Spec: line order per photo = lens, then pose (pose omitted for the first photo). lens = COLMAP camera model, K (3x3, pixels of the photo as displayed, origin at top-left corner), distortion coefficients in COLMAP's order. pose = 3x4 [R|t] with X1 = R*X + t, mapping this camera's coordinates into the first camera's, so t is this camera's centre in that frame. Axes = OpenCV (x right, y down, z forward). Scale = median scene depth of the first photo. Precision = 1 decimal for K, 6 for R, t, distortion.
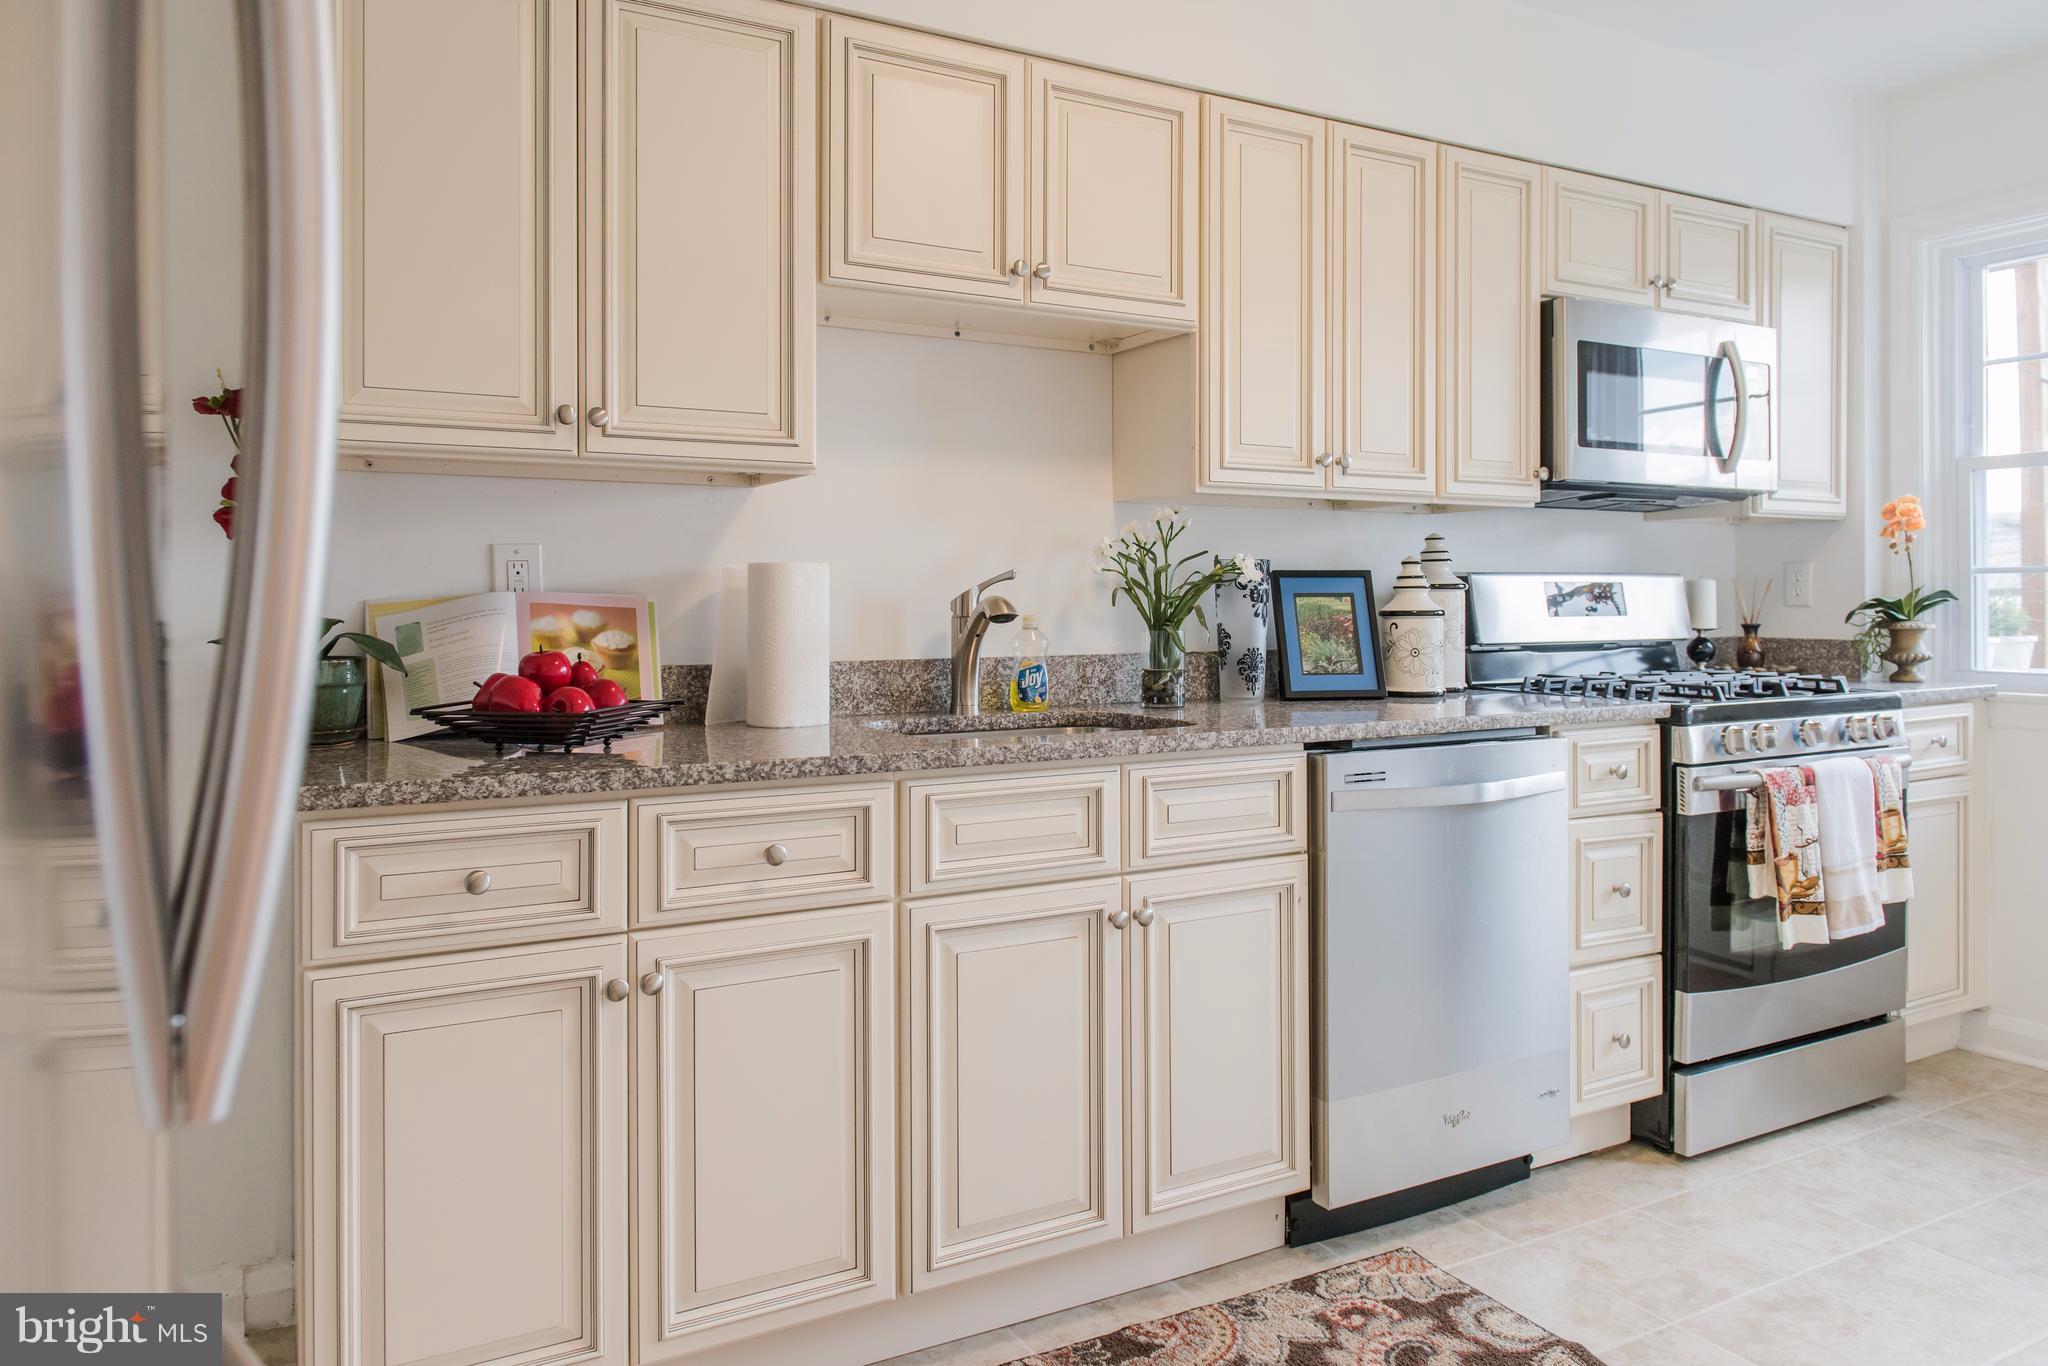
lens RADIAL K [[1398.9, 0, 1035.8], [0, 1398.9, 606.1], [0, 0, 1]] dist [0.002006, -0.002048]
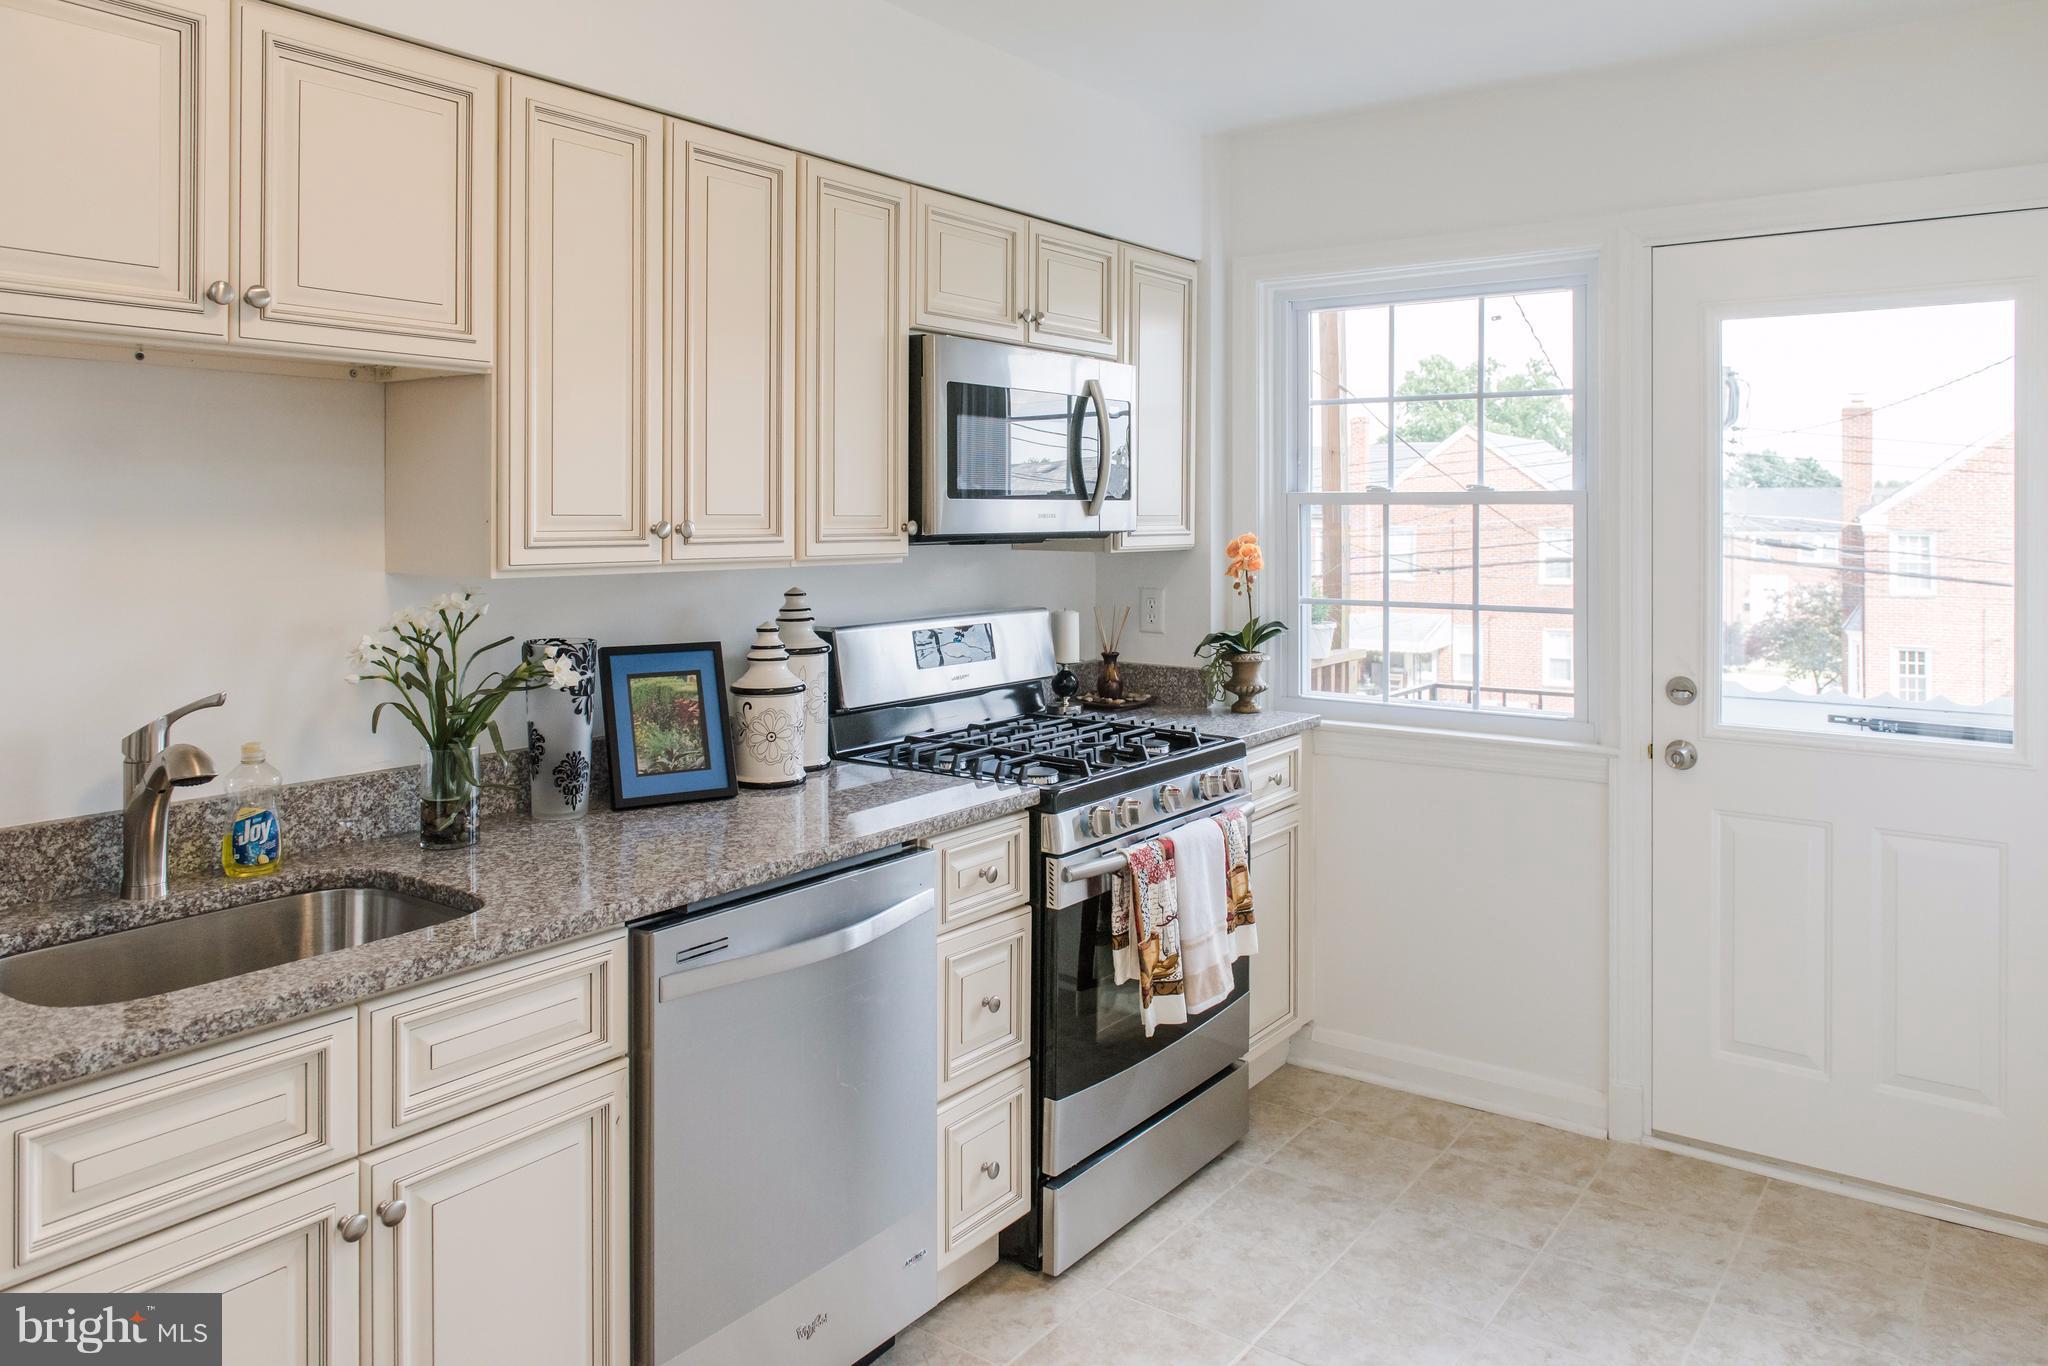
lens RADIAL K [[1425.7, 0, 1026.1], [0, 1425.7, 516.4], [0, 0, 1]] dist [0.008113, -0.003166]
pose [[0.911081, 0.002164, 0.412222, 0.053159], [-0.002398, 0.999997, 0.000051, -0.107696], [-0.412221, -0.001035, 0.911083, 0.137842]]
